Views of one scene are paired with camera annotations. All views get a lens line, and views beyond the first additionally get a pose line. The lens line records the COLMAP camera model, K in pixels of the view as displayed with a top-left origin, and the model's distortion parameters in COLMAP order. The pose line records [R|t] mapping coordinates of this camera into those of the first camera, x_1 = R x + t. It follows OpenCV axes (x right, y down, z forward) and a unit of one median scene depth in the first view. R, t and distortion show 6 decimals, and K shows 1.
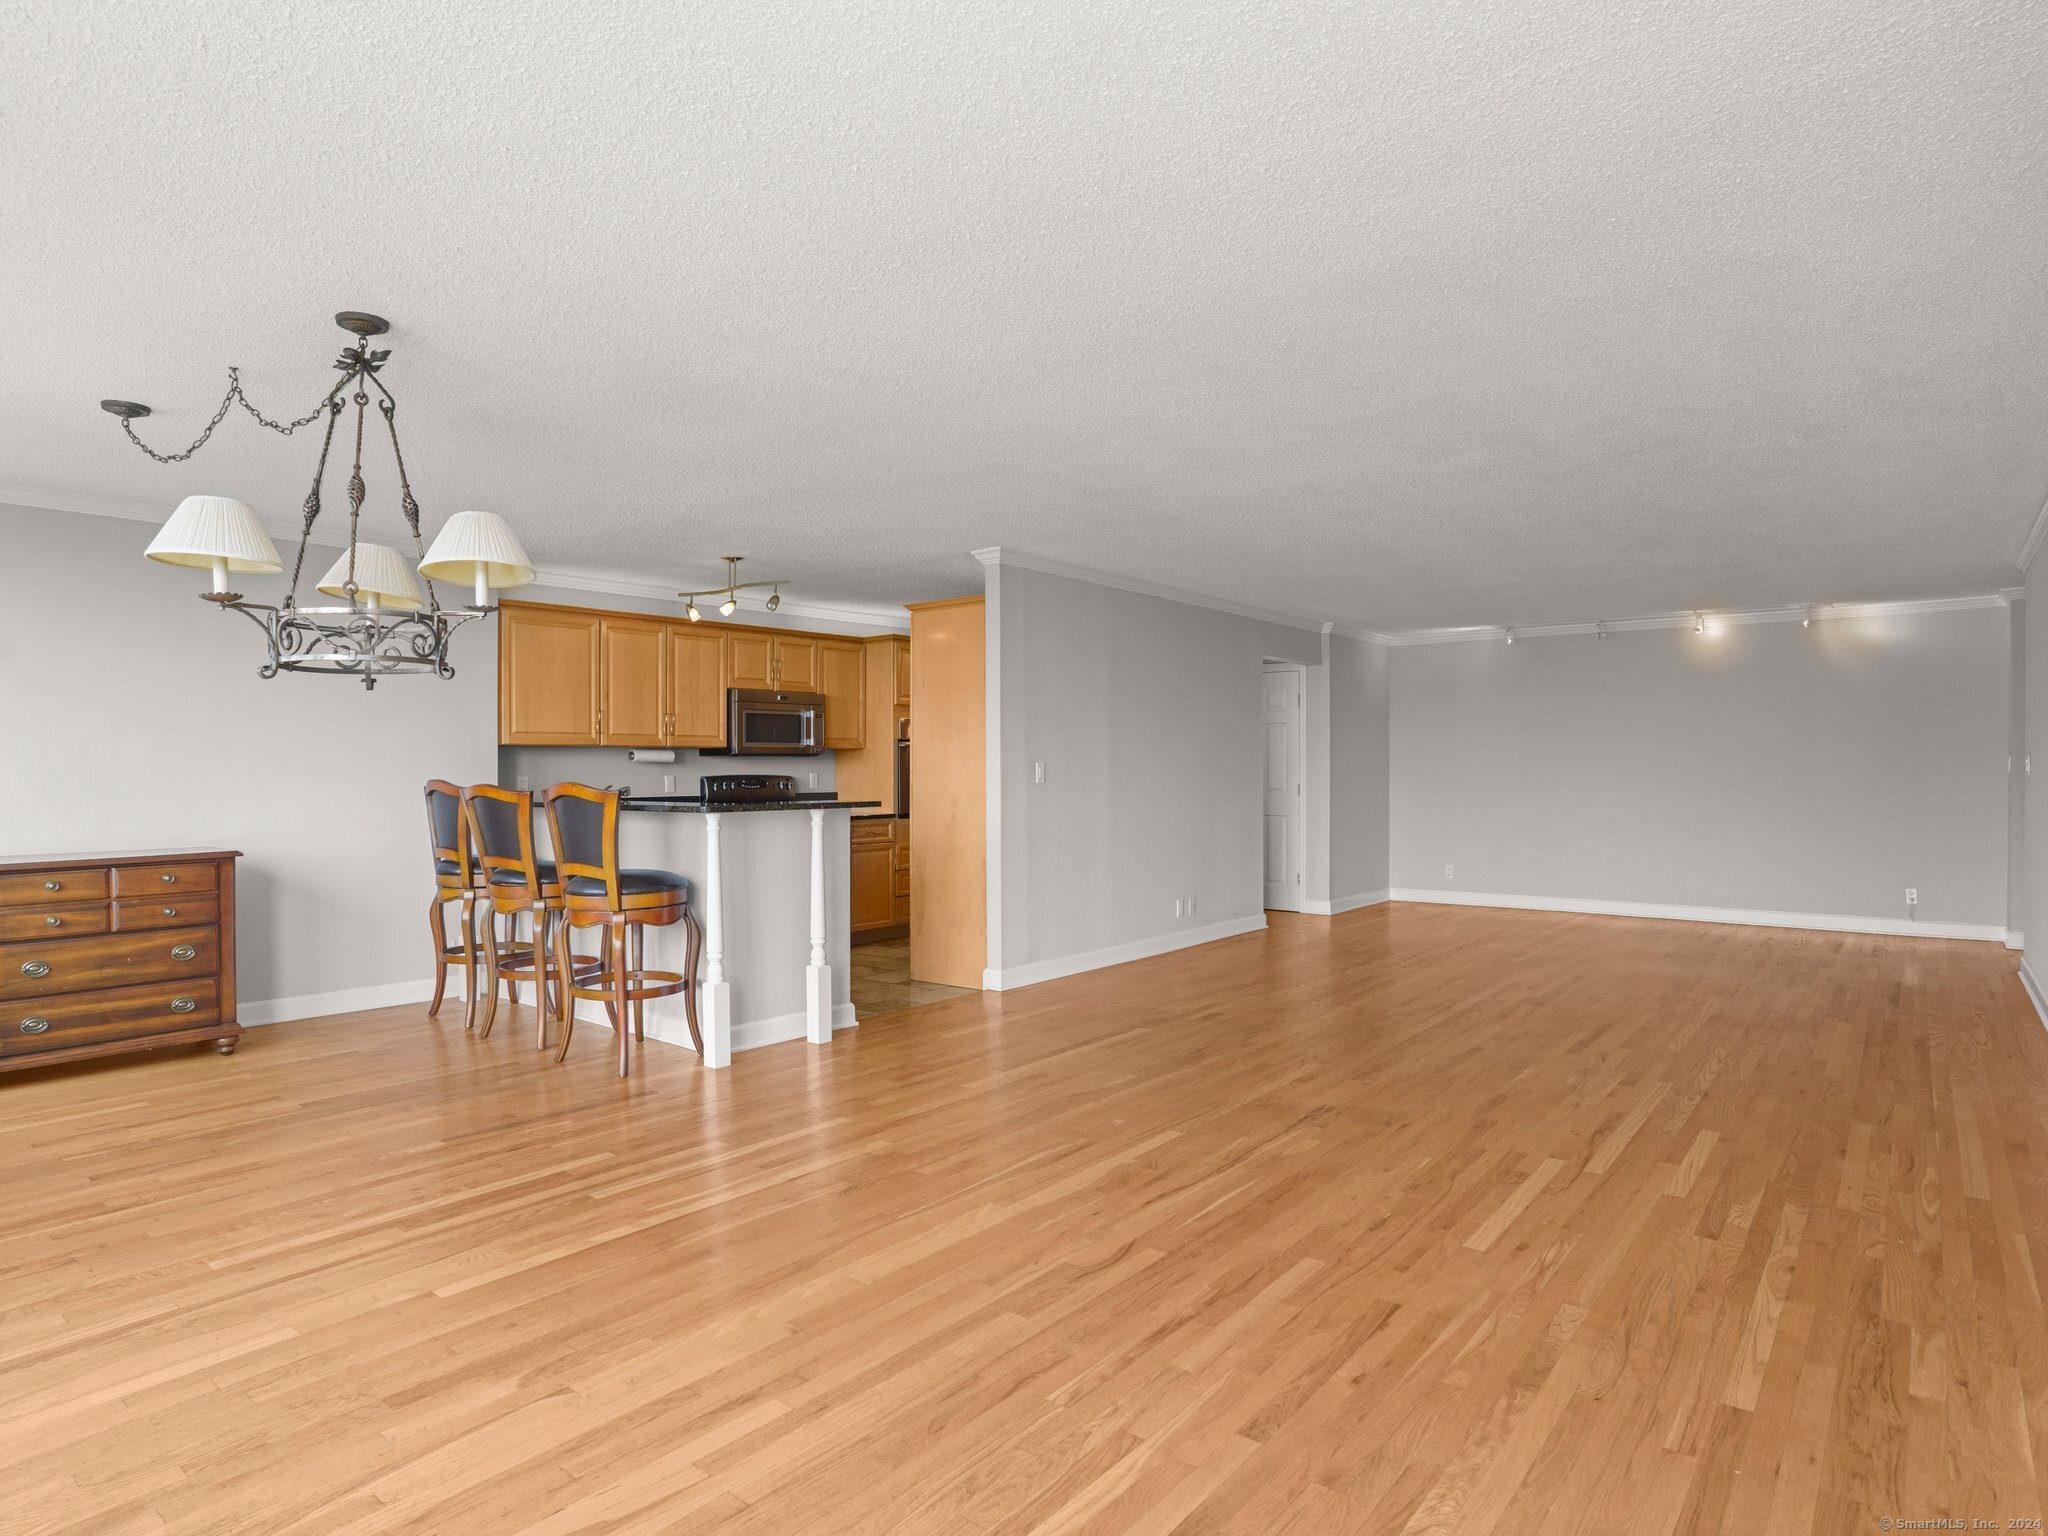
lens RADIAL K [[1143.3, 0, 1021.2], [0, 1143.3, 767.4], [0, 0, 1]] dist [-0.055266, 0.006750]
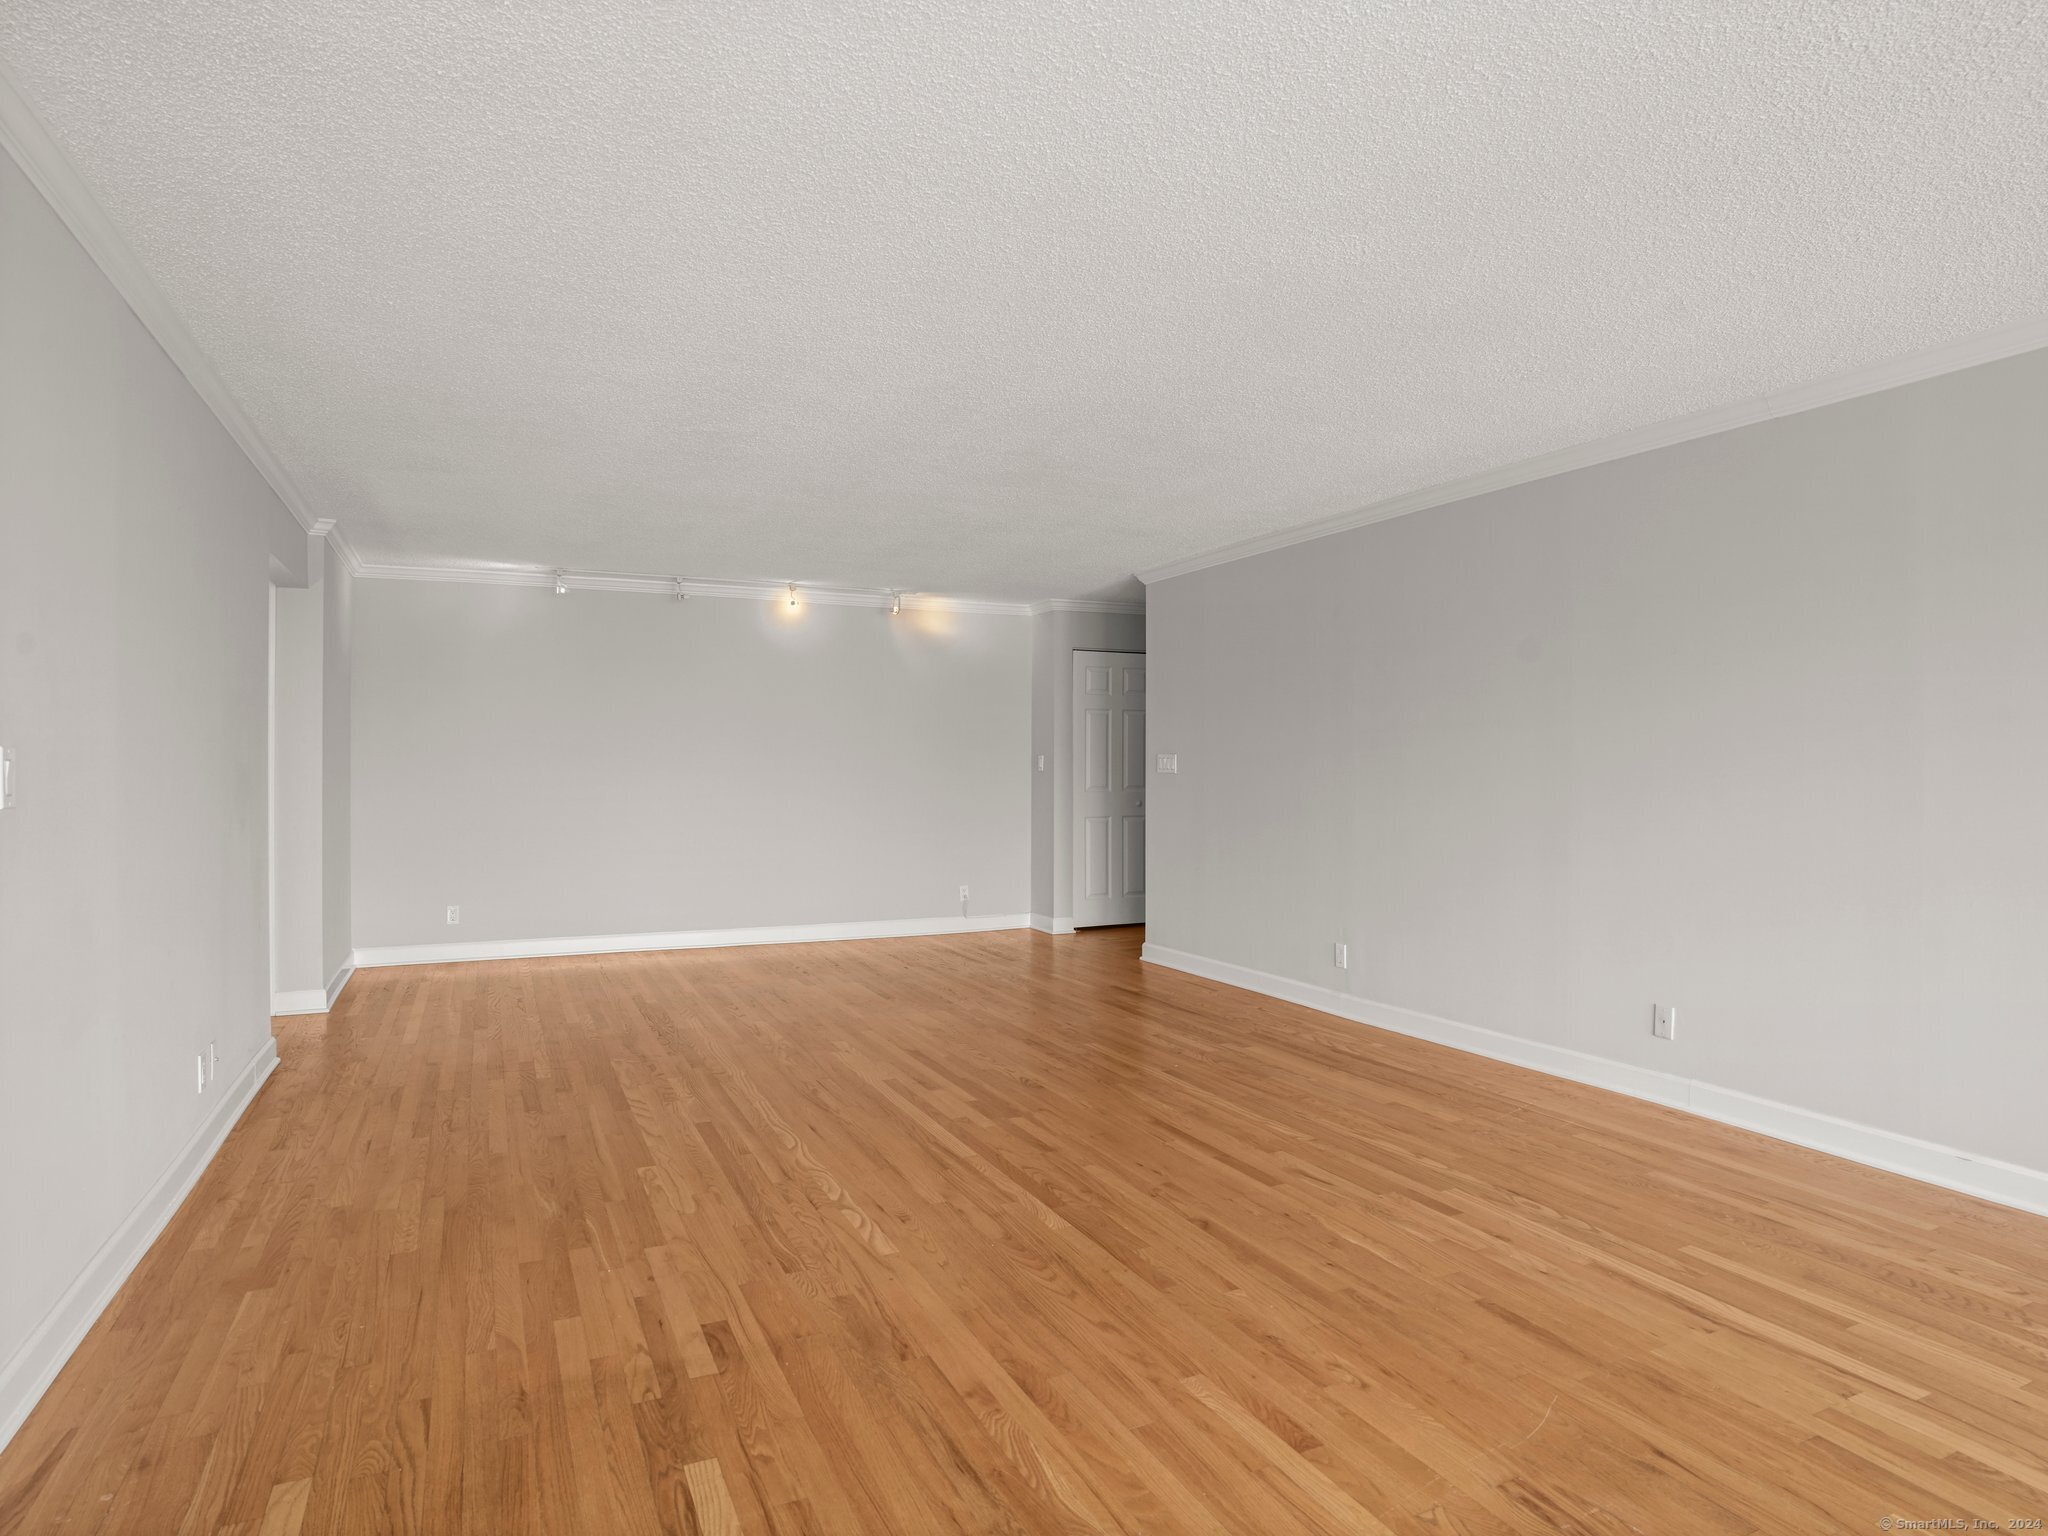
lens RADIAL K [[1152.2, 0, 1026.6], [0, 1152.2, 766.5], [0, 0, 1]] dist [-0.057437, 0.022618]
pose [[0.435351, 0.000043, 0.900261, -0.145775], [-0.000892, 1.000000, 0.000383, 0.001176], [-0.900260, -0.000970, 0.435351, 0.610369]]
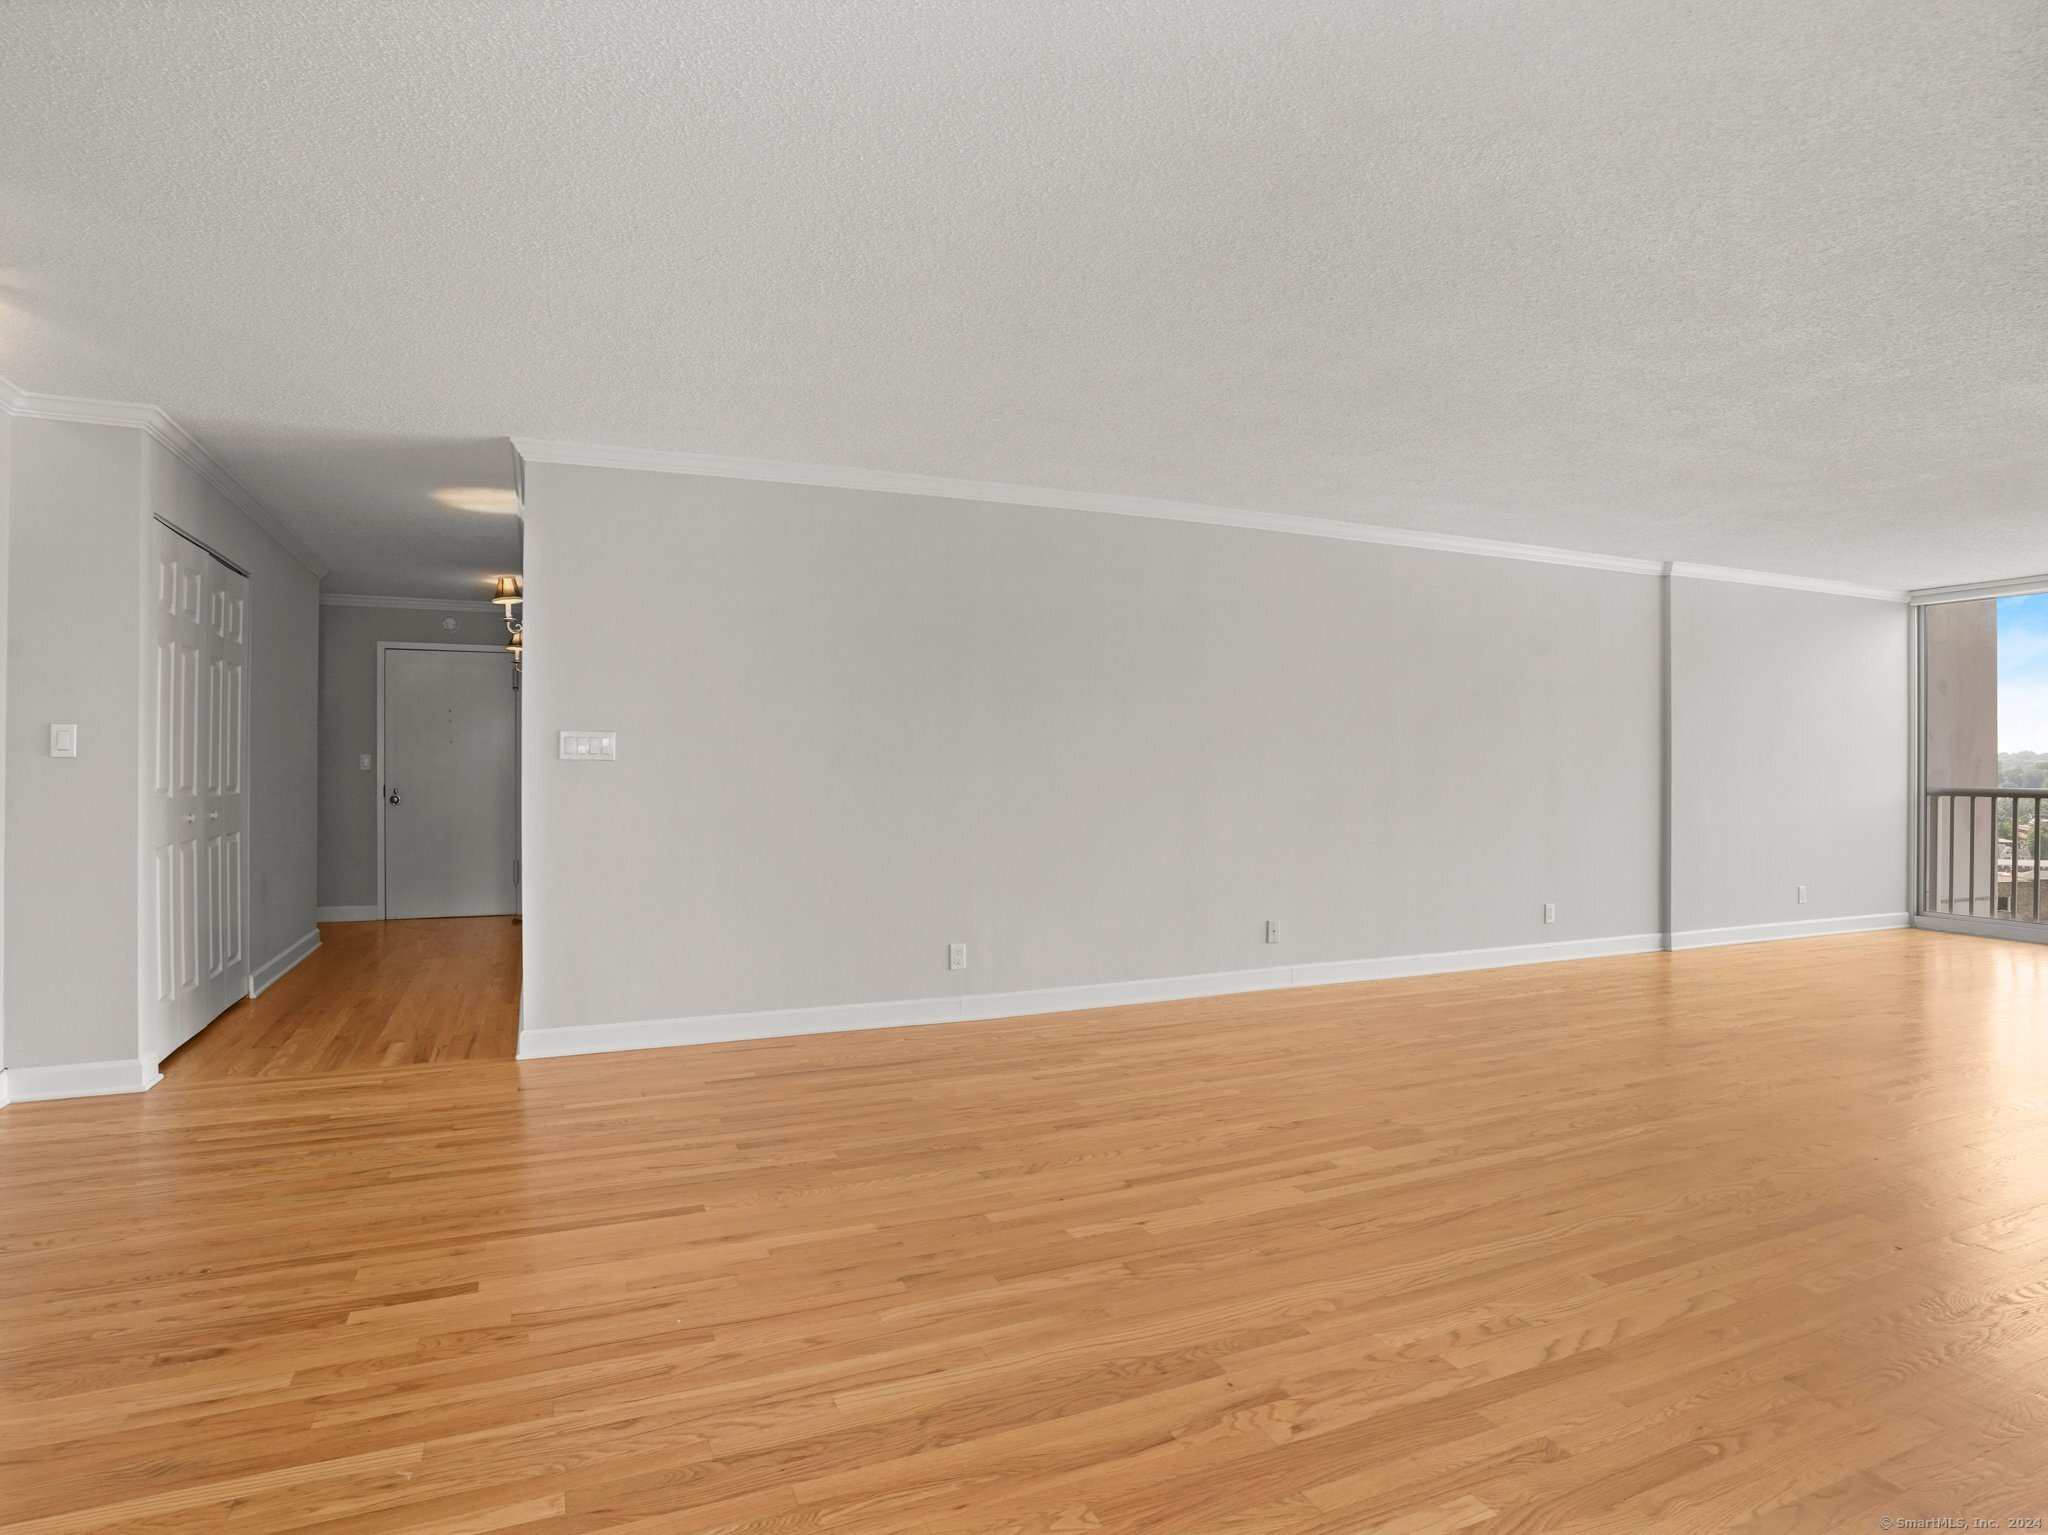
lens RADIAL K [[1143.3, 0, 1045.7], [0, 1143.3, 756.6], [0, 0, 1]] dist [-0.055266, 0.006750]
pose [[-0.890921, 0.012372, 0.453990, 0.321071], [0.004515, 0.999821, -0.018387, 0.019244], [-0.454136, -0.014331, -0.890817, 1.458337]]
